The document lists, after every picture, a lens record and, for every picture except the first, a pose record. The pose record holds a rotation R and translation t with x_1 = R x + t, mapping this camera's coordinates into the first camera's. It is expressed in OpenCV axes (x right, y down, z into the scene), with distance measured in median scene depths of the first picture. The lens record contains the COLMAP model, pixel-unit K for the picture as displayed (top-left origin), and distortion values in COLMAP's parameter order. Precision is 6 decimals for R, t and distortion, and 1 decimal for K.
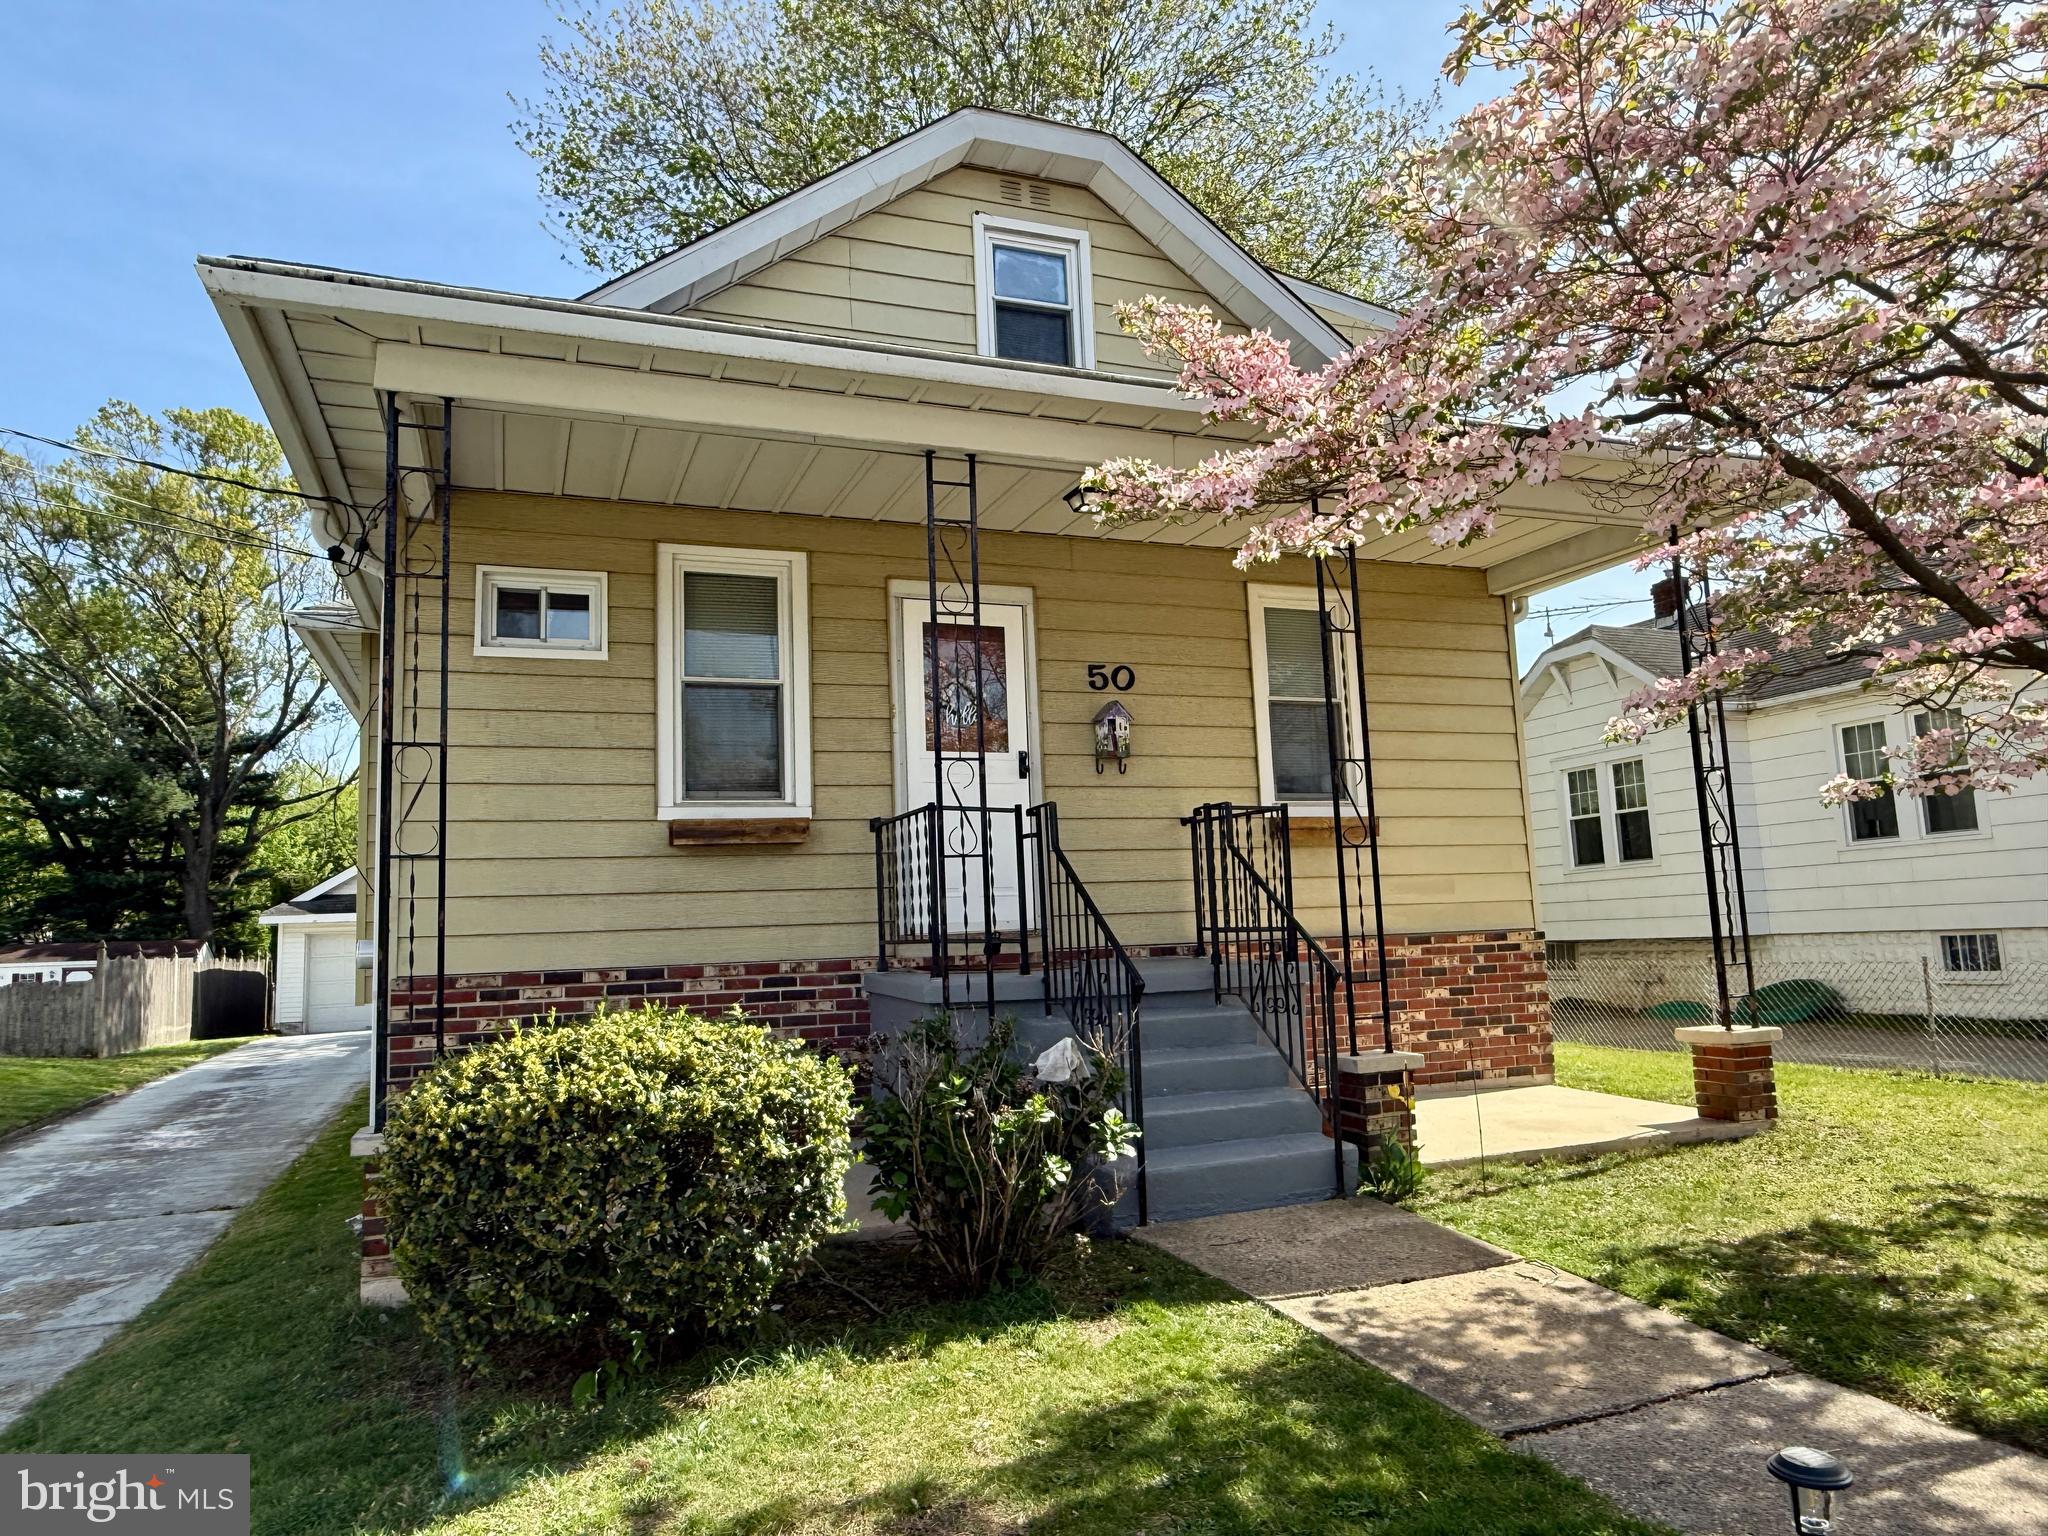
lens RADIAL K [[1360.8, 0, 1033.7], [0, 1360.8, 766.4], [0, 0, 1]] dist [0.004566, -0.001644]
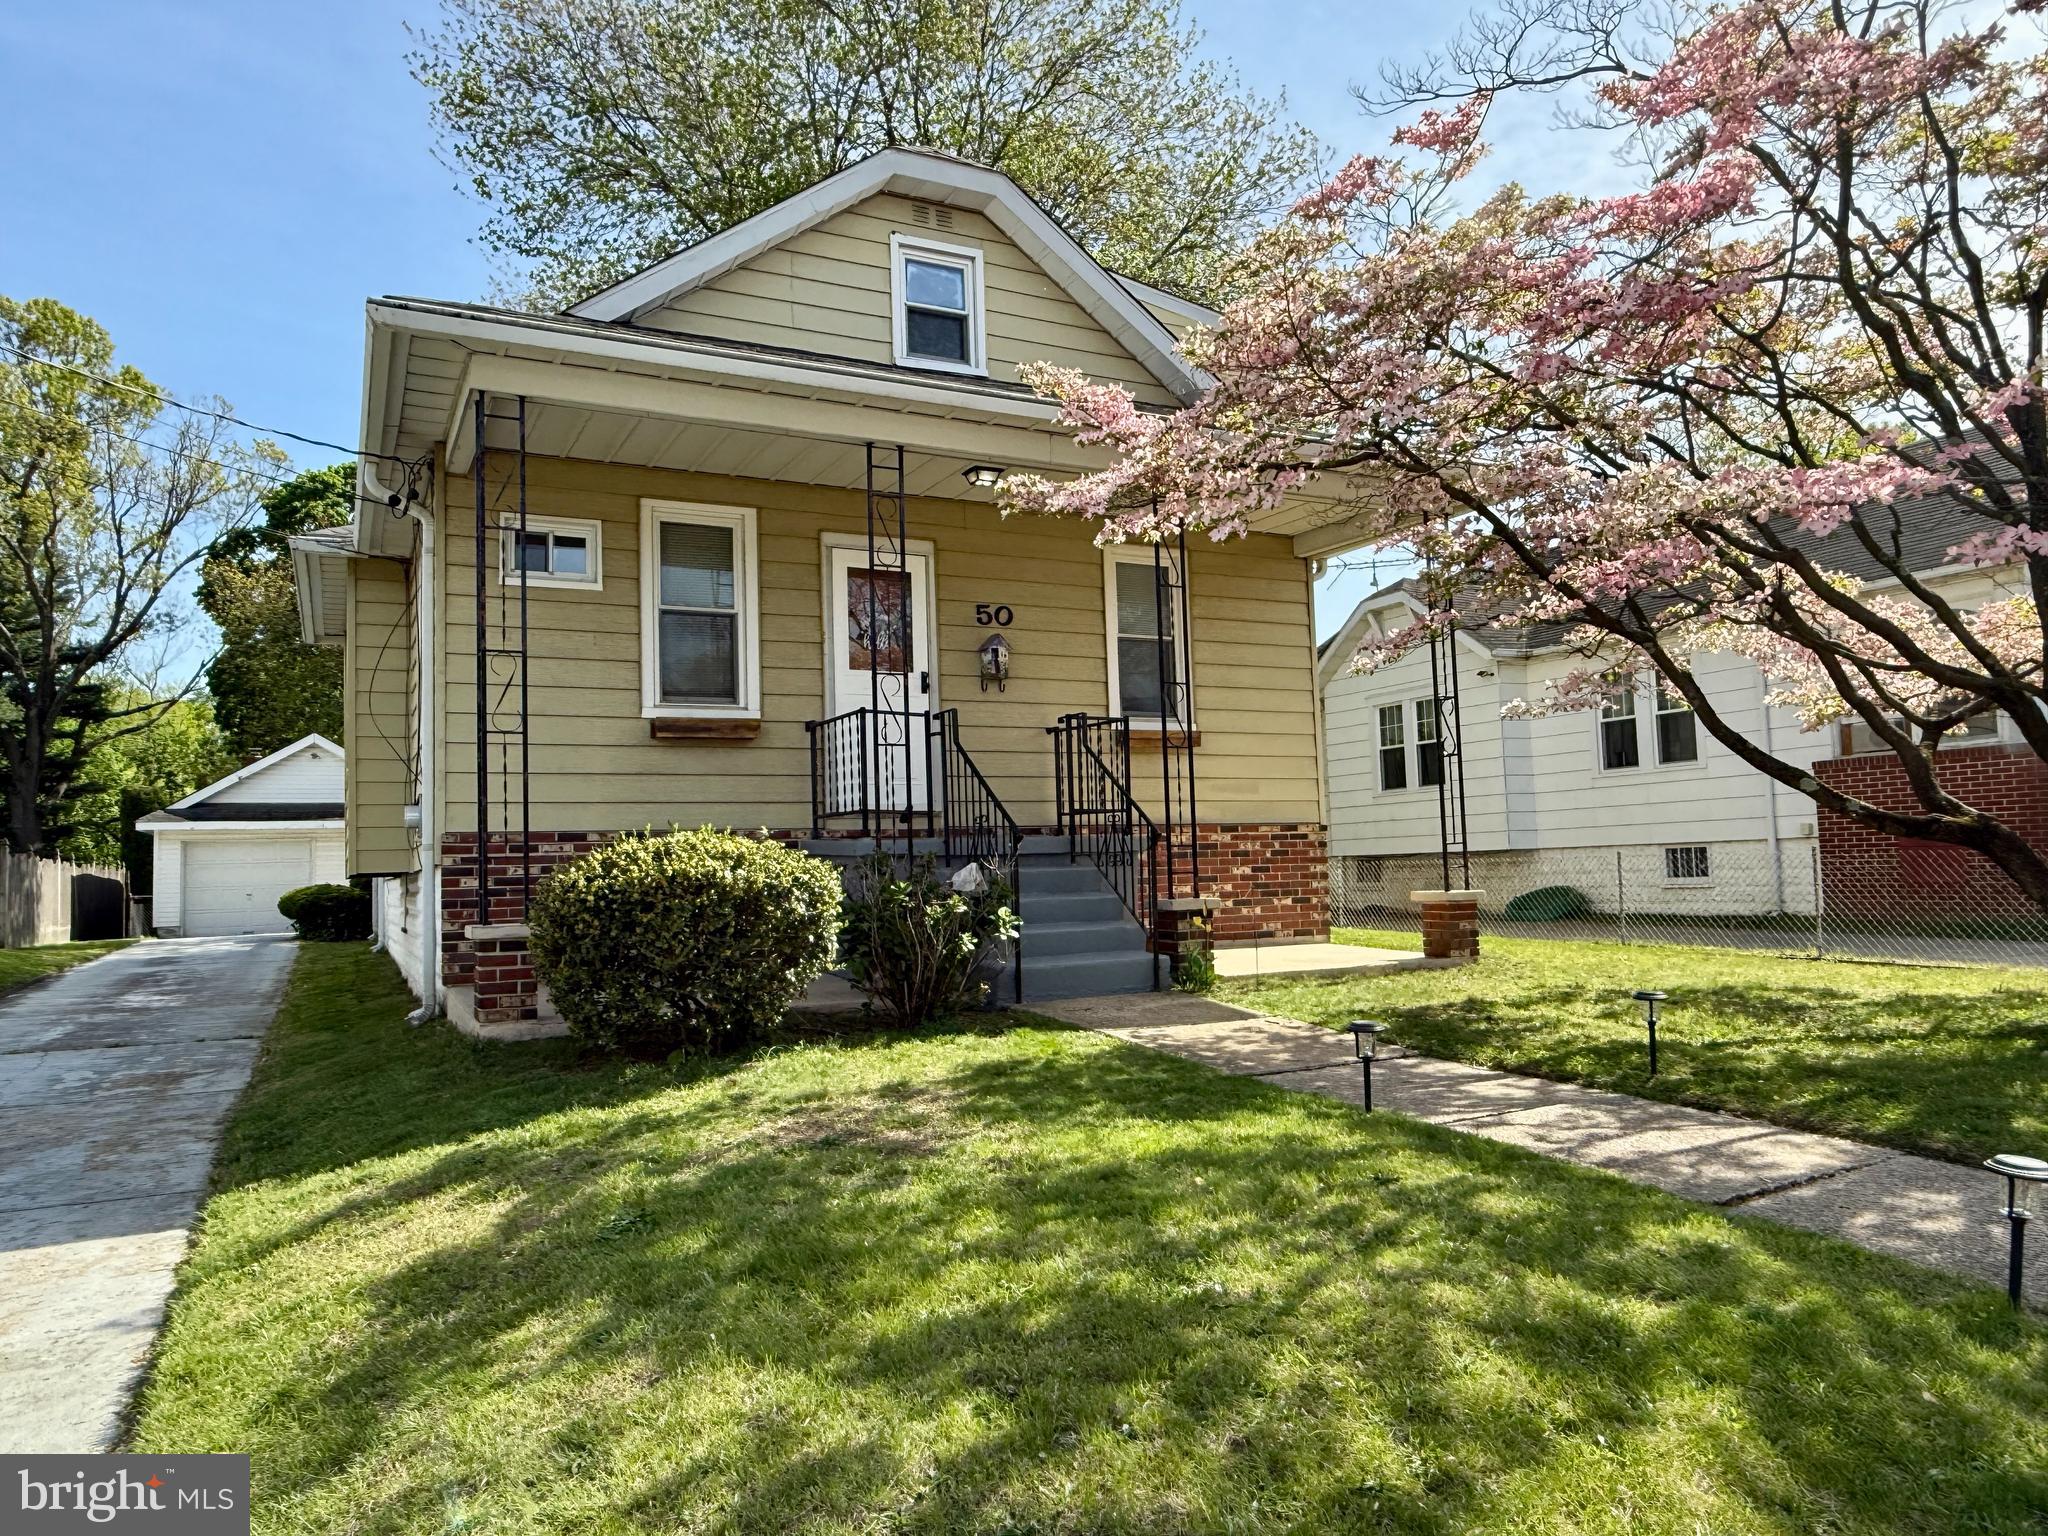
lens RADIAL K [[1360.8, 0, 1033.7], [0, 1360.8, 766.4], [0, 0, 1]] dist [0.004566, -0.001644]
pose [[0.994114, 0.017558, 0.106911, -0.042917], [-0.022821, 0.998577, 0.048205, 0.014036], [-0.105912, -0.050361, 0.993099, -0.286729]]
